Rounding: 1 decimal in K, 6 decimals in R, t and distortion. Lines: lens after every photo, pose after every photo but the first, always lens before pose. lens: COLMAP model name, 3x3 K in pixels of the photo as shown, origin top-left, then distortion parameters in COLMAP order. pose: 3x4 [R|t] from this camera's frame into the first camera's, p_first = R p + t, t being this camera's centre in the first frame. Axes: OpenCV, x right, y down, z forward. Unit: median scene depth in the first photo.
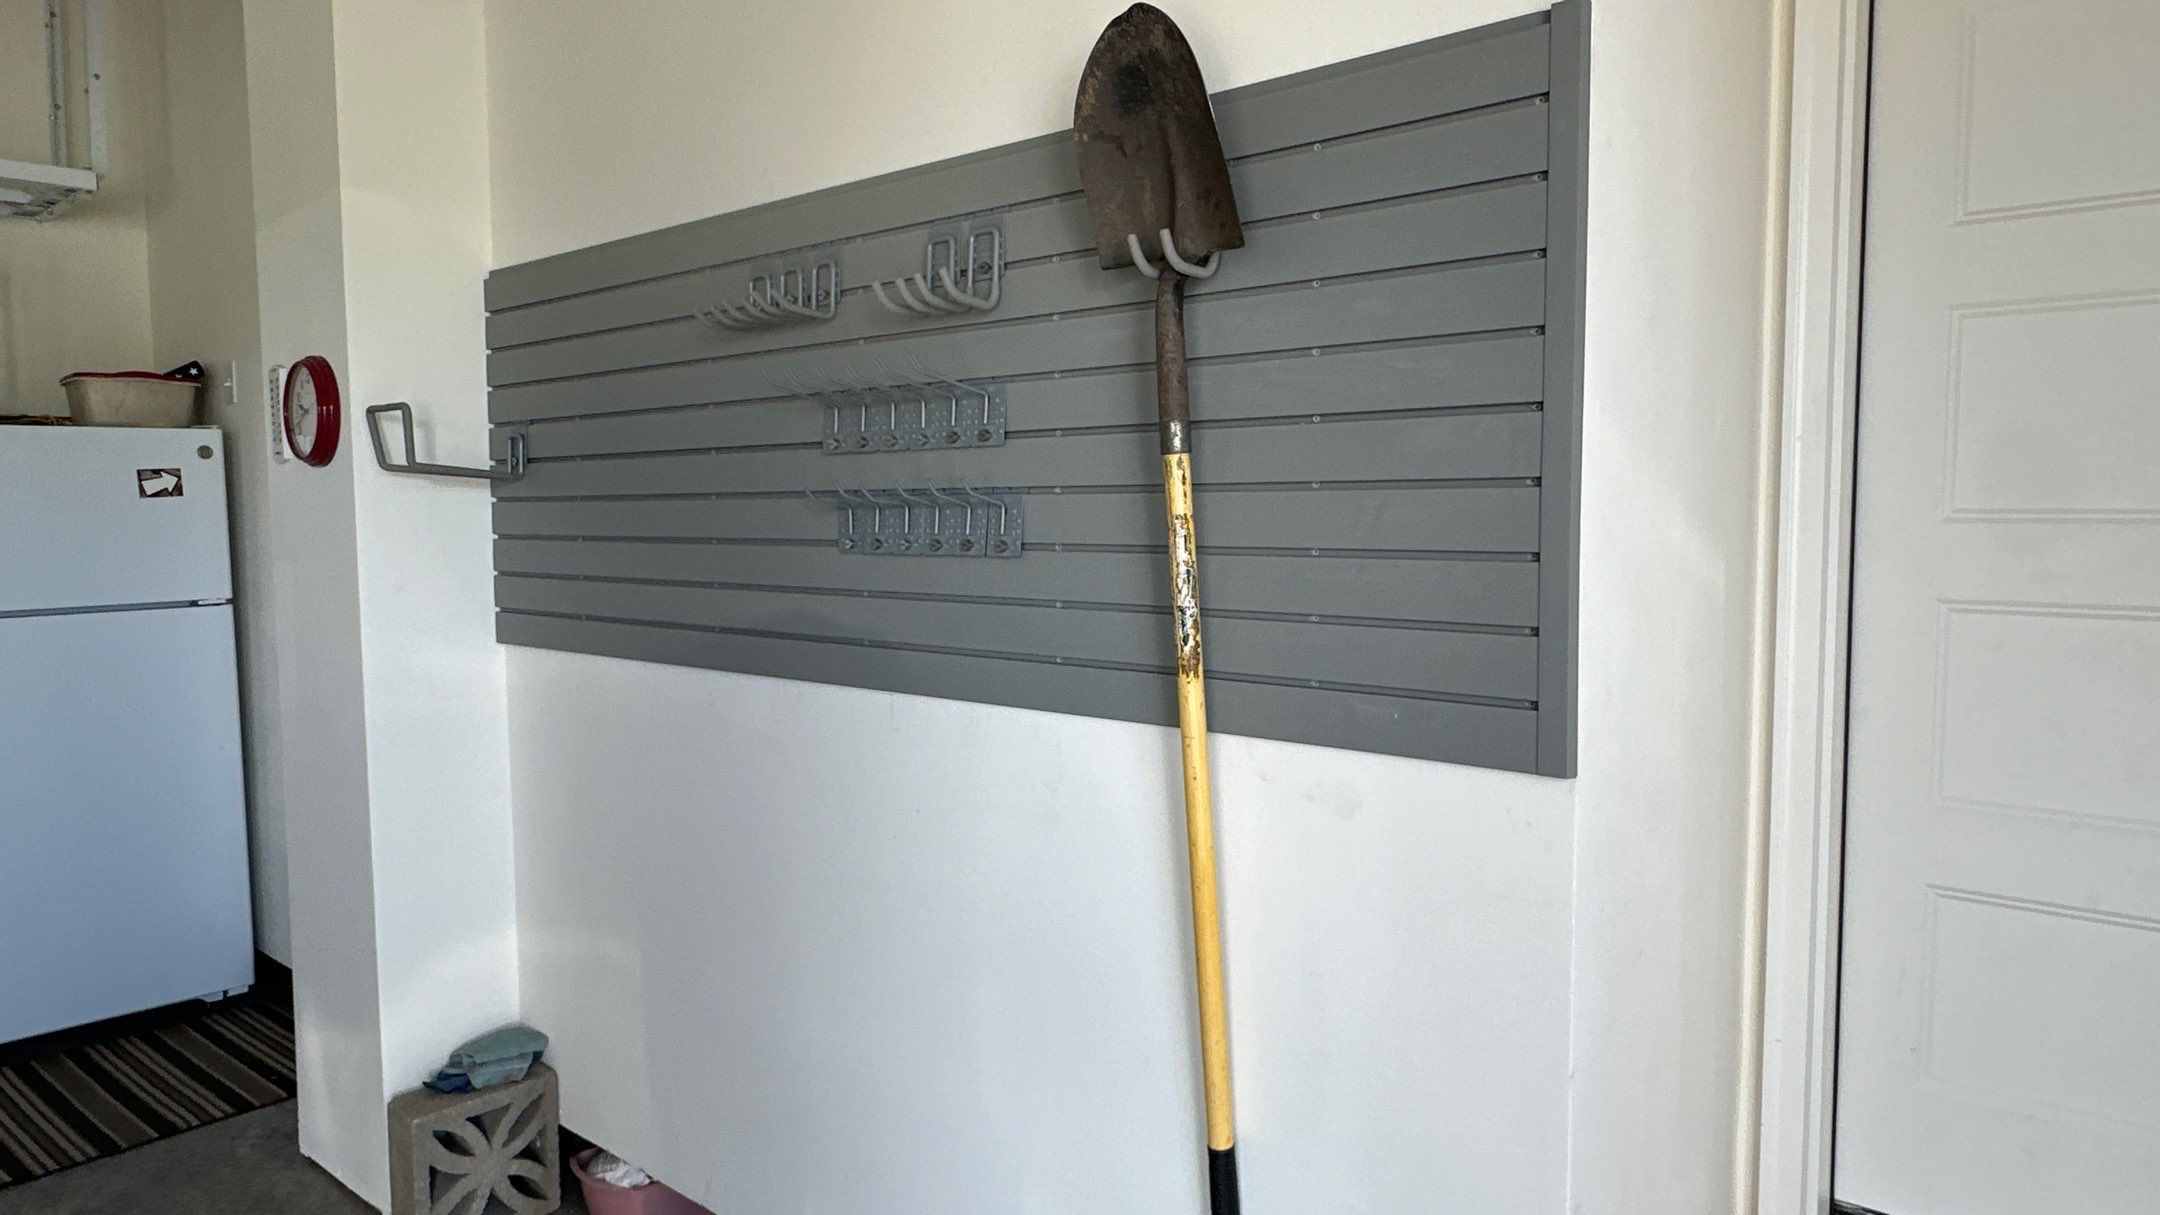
lens RADIAL K [[1420.7, 0, 1085.8], [0, 1420.7, 609.1], [0, 0, 1]] dist [-0.003043, -0.002230]
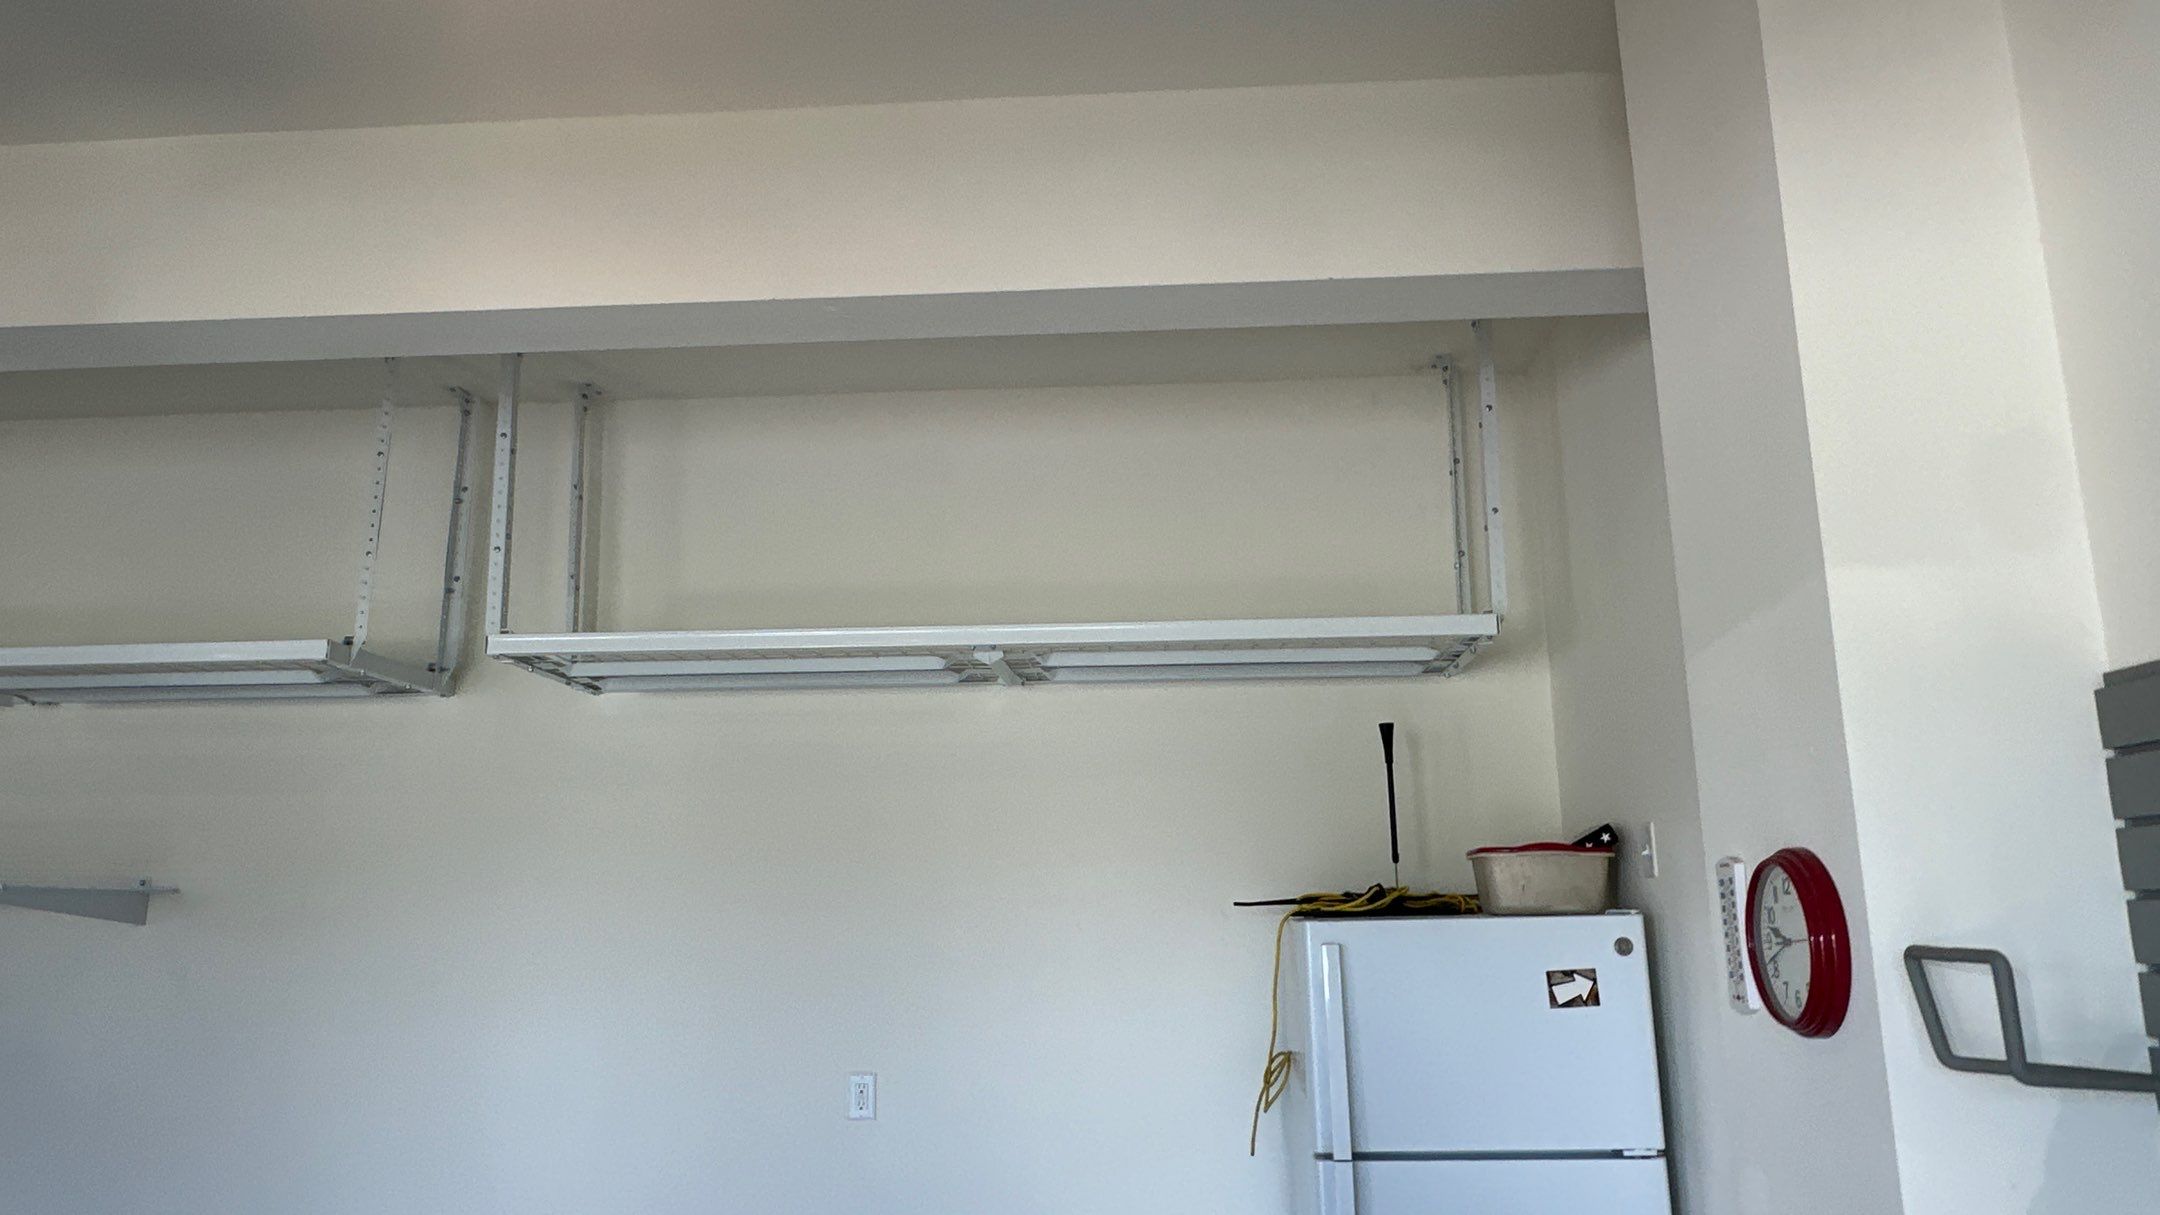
lens RADIAL K [[1420.7, 0, 1085.8], [0, 1420.7, 609.1], [0, 0, 1]] dist [-0.003043, -0.002230]
pose [[0.621562, -0.160946, -0.766653, -0.183876], [-0.054218, 0.967481, -0.247064, -0.081319], [0.781486, 0.195132, 0.592624, 0.282358]]
